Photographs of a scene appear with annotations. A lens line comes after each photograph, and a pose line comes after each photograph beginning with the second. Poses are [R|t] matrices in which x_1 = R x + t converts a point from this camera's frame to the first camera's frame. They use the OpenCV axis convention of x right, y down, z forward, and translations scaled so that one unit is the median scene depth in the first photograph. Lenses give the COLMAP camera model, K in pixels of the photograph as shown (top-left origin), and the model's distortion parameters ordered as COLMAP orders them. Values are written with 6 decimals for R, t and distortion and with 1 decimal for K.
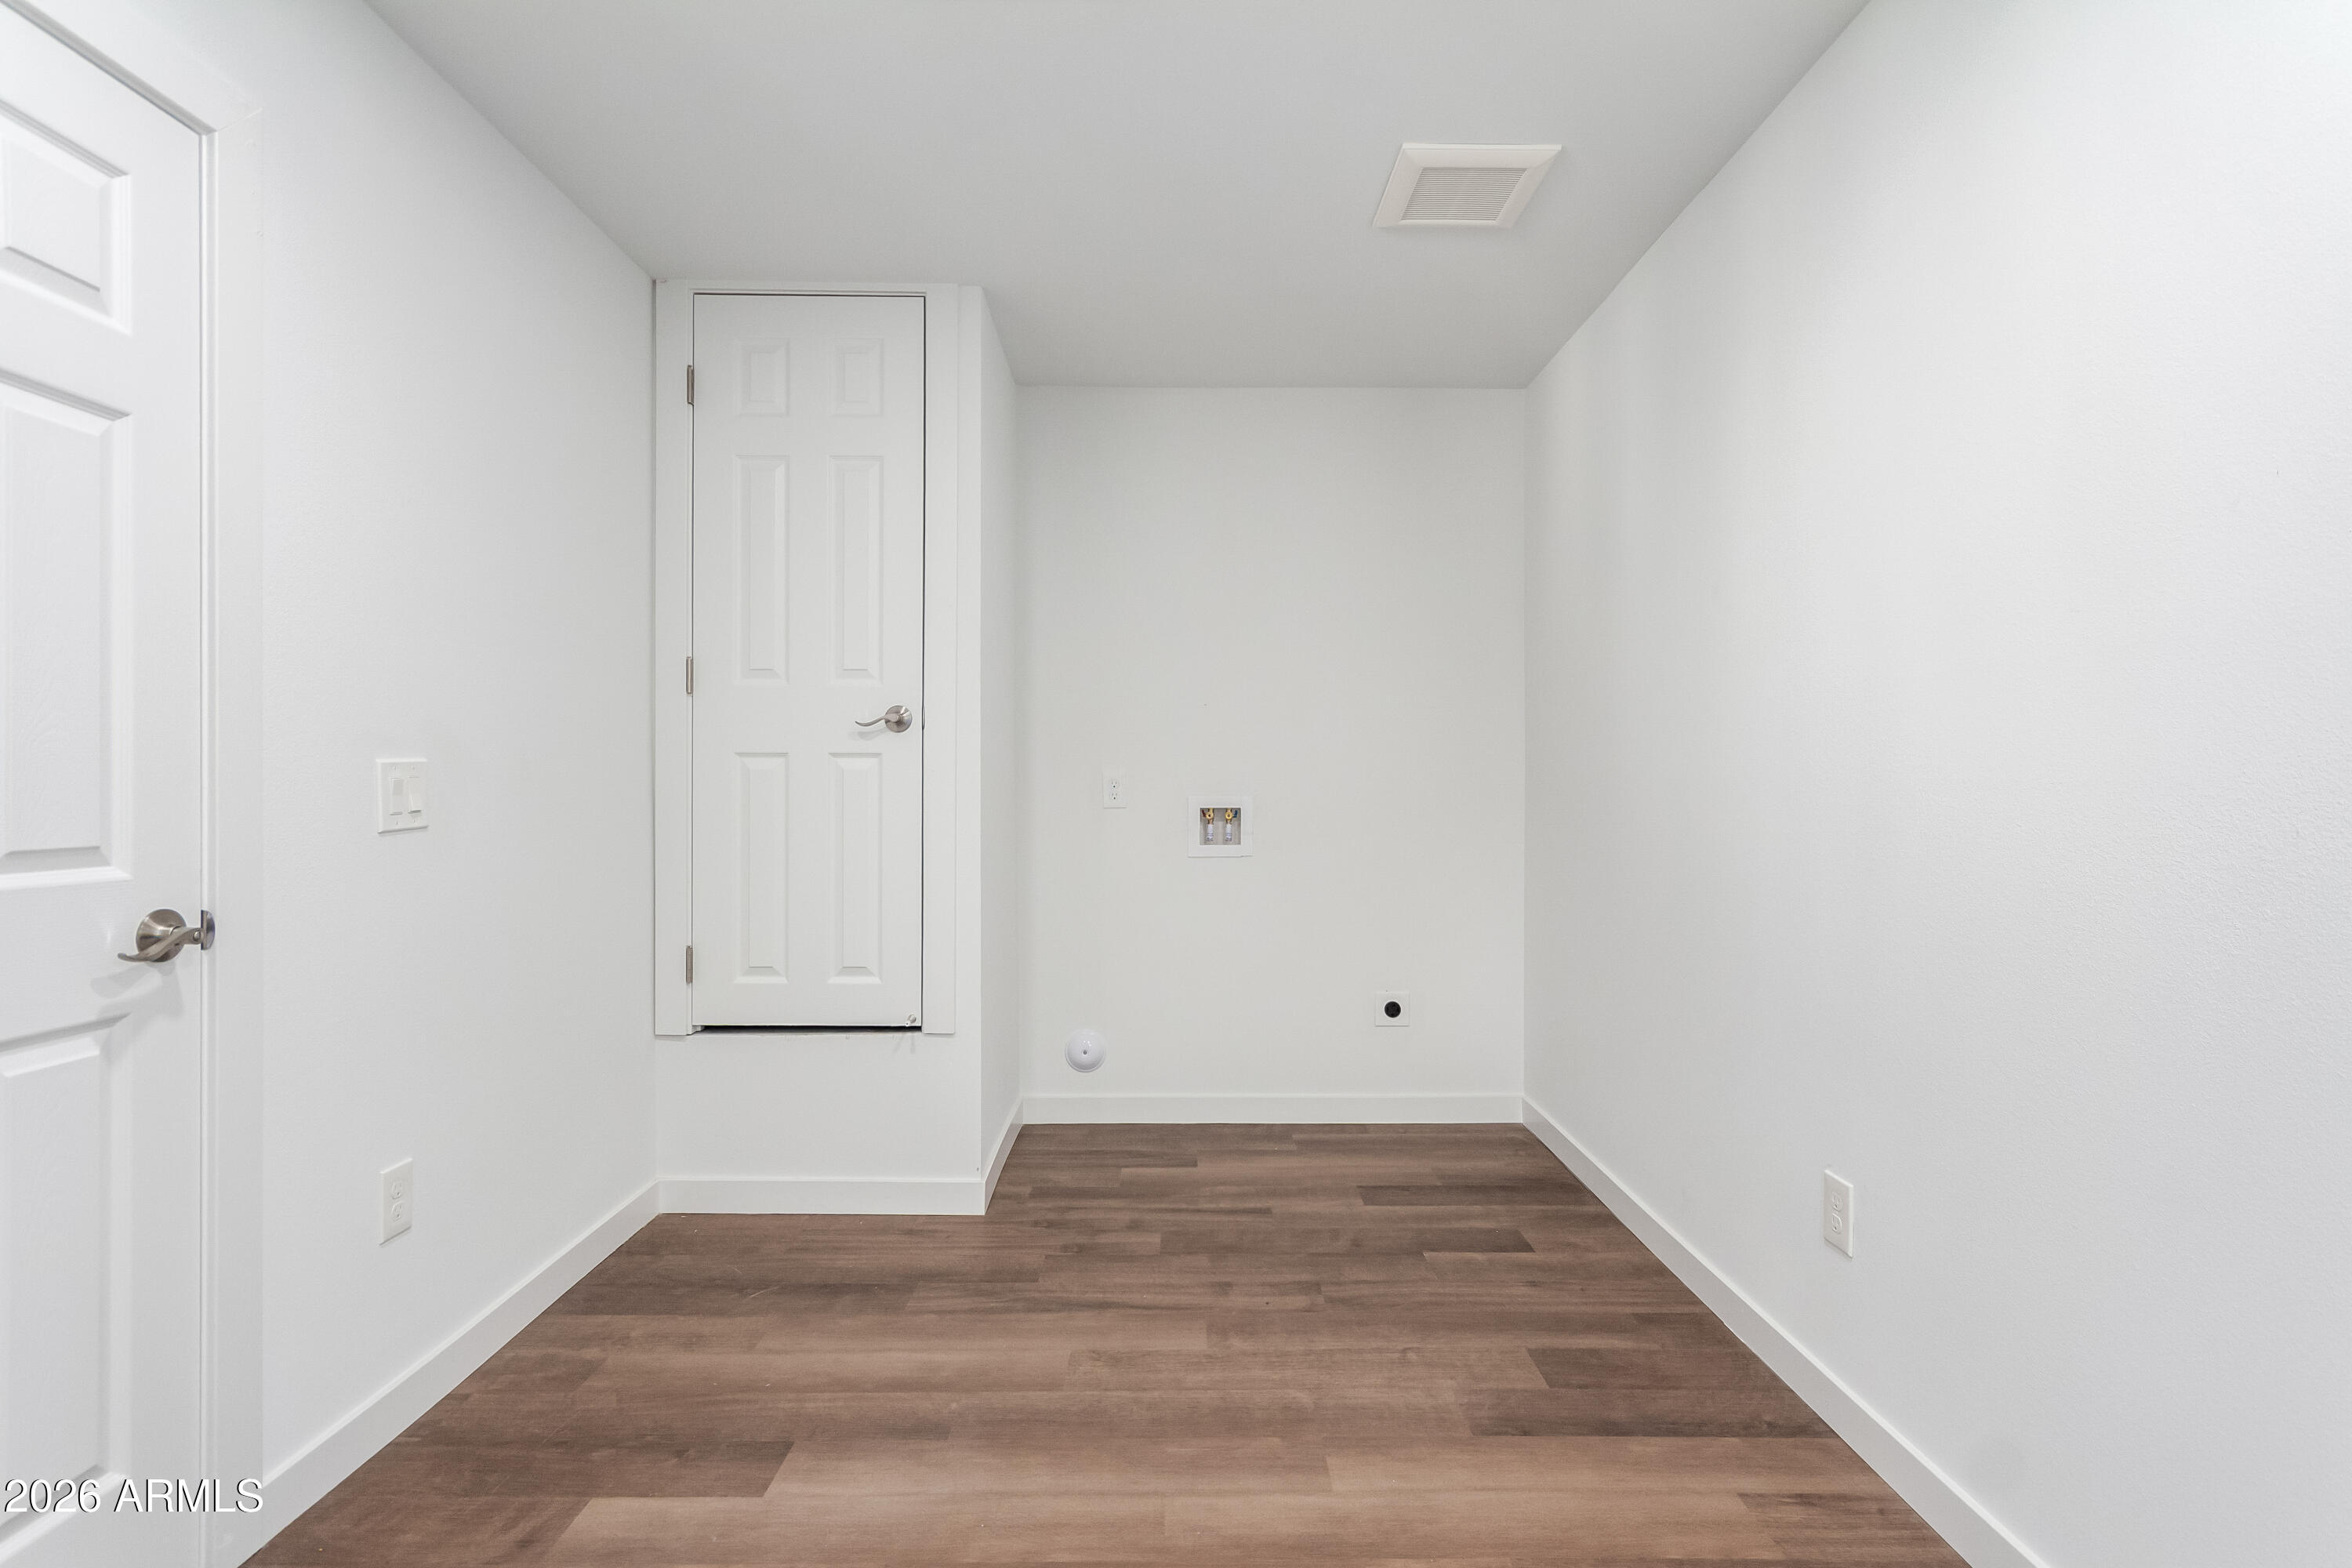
lens RADIAL K [[1114.9, 0, 1178.9], [0, 1114.9, 809.0], [0, 0, 1]] dist [0.001116, 0.002344]
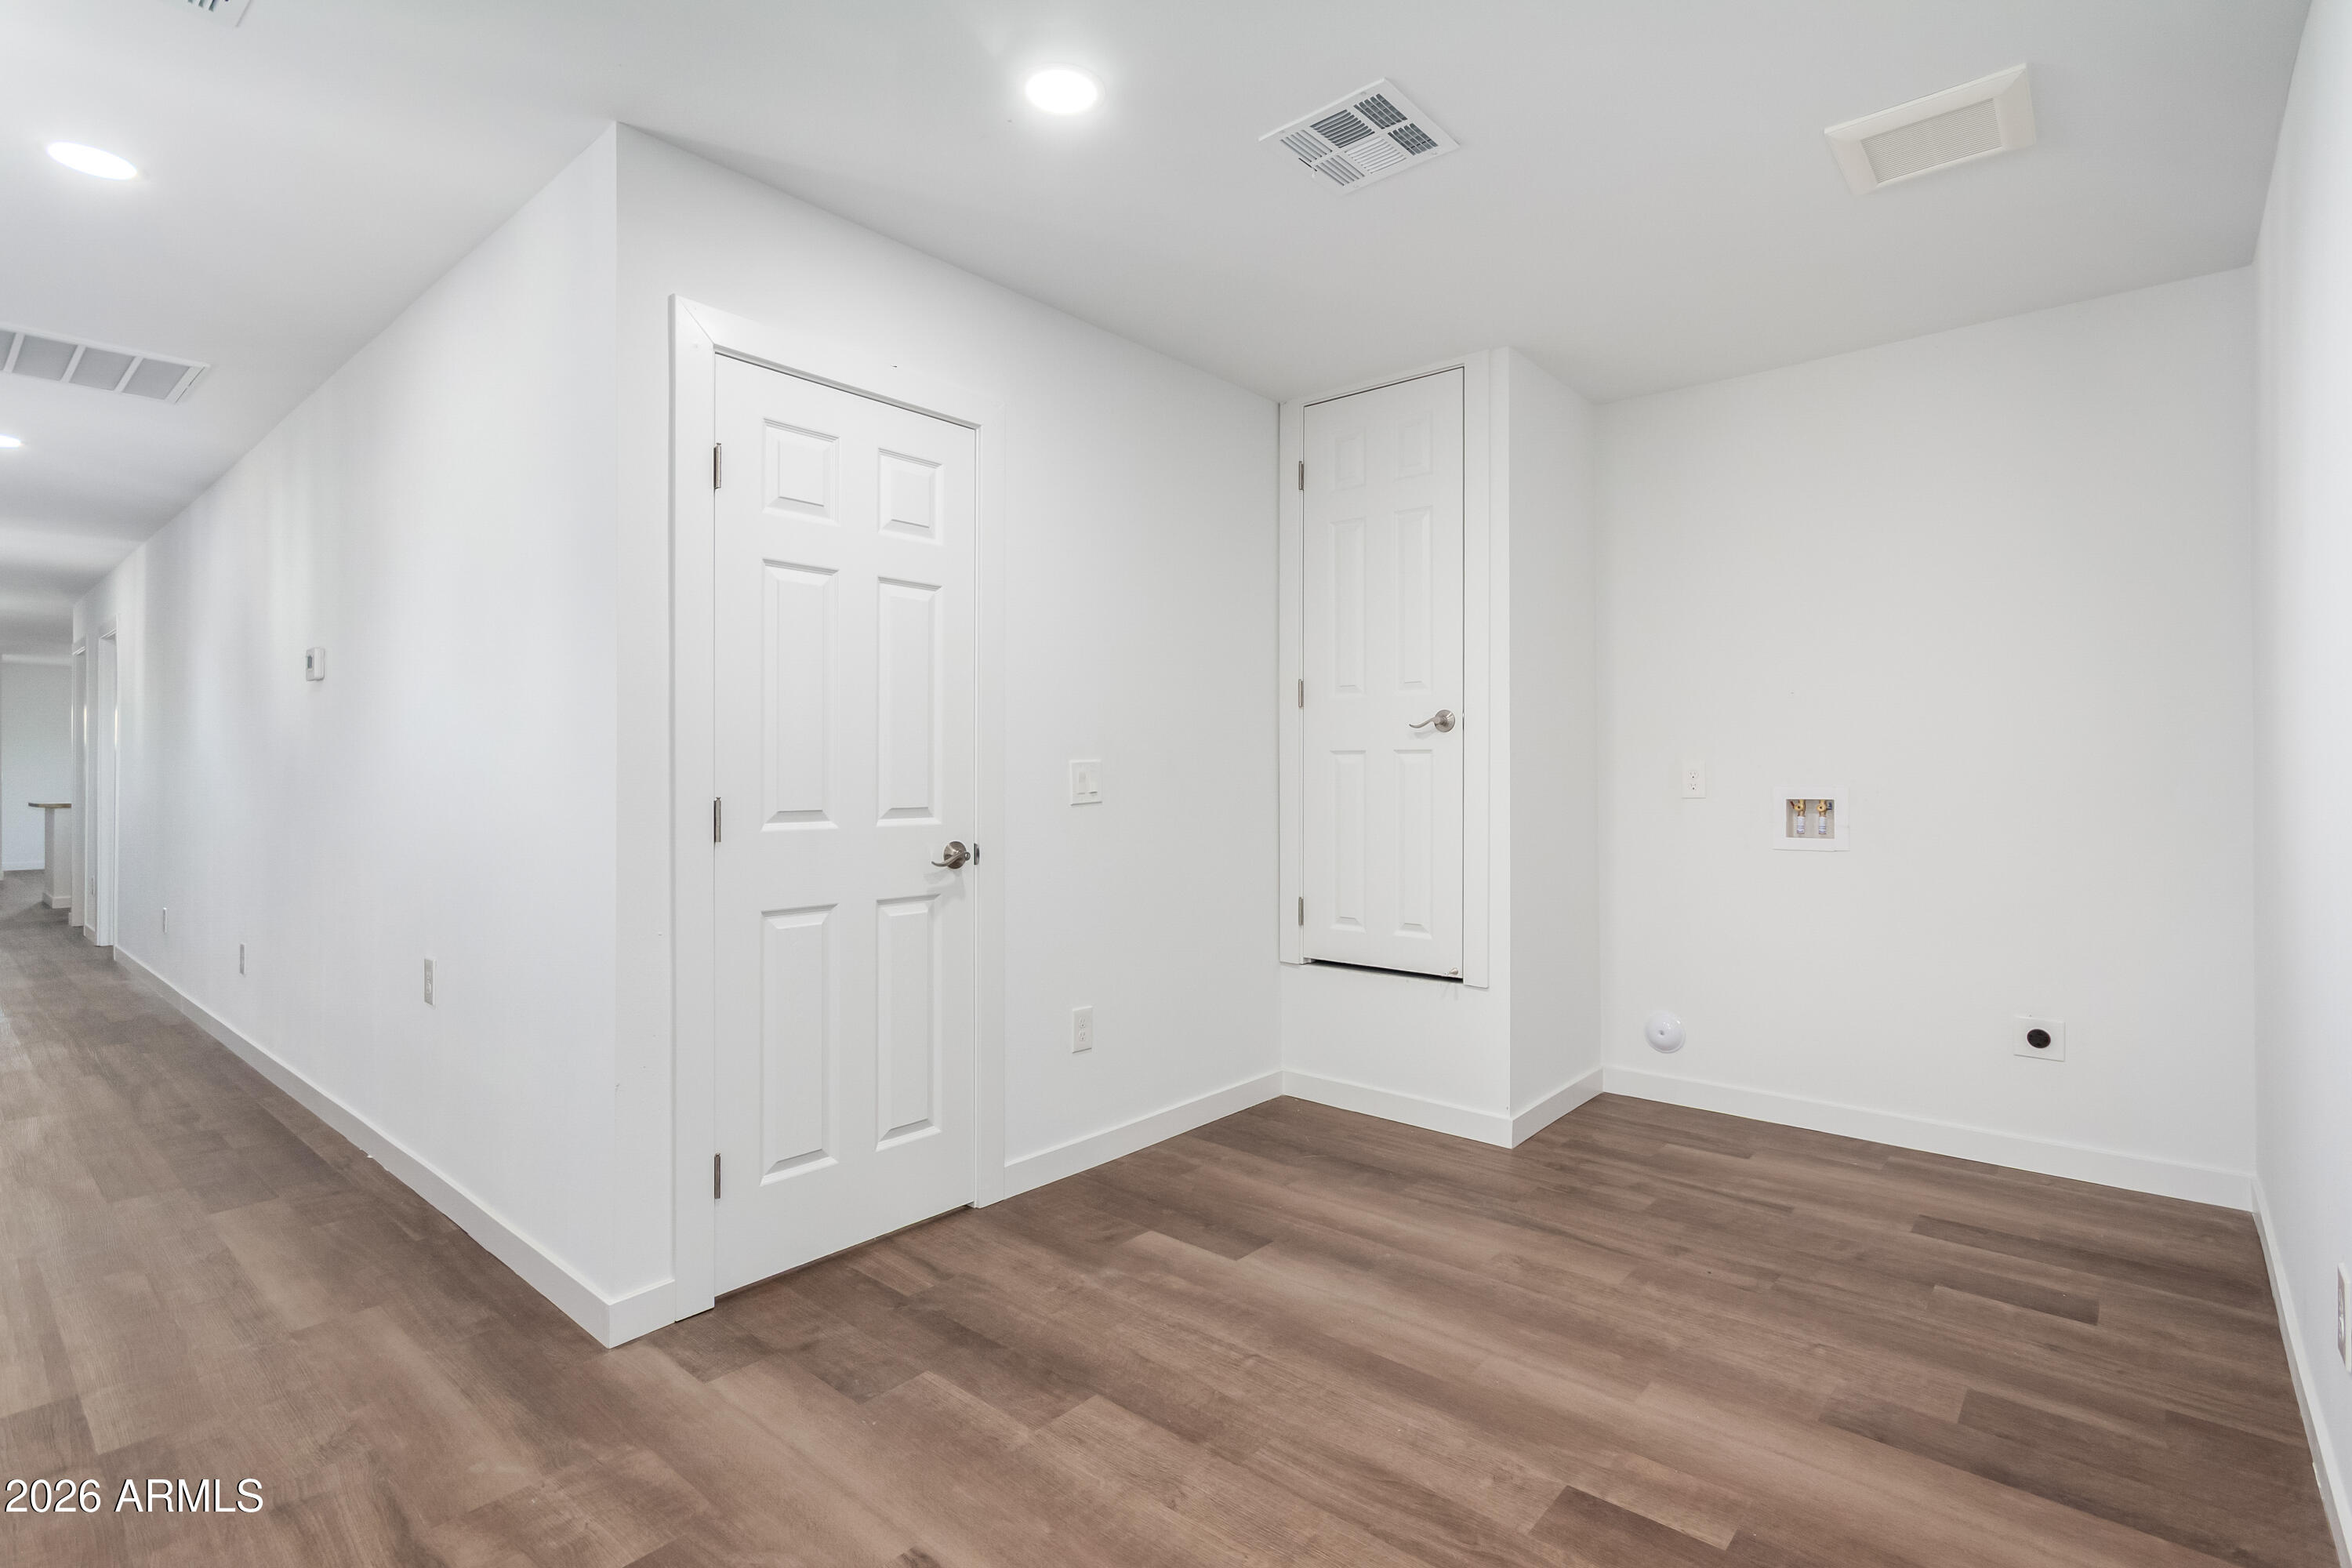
lens RADIAL K [[1114.9, 0, 1178.9], [0, 1114.9, 809.0], [0, 0, 1]] dist [0.001116, 0.002344]
pose [[0.752153, 0.019803, -0.658691, 0.374420], [-0.013247, 0.999801, 0.014931, 0.000351], [0.658856, -0.002505, 0.752265, -0.108638]]
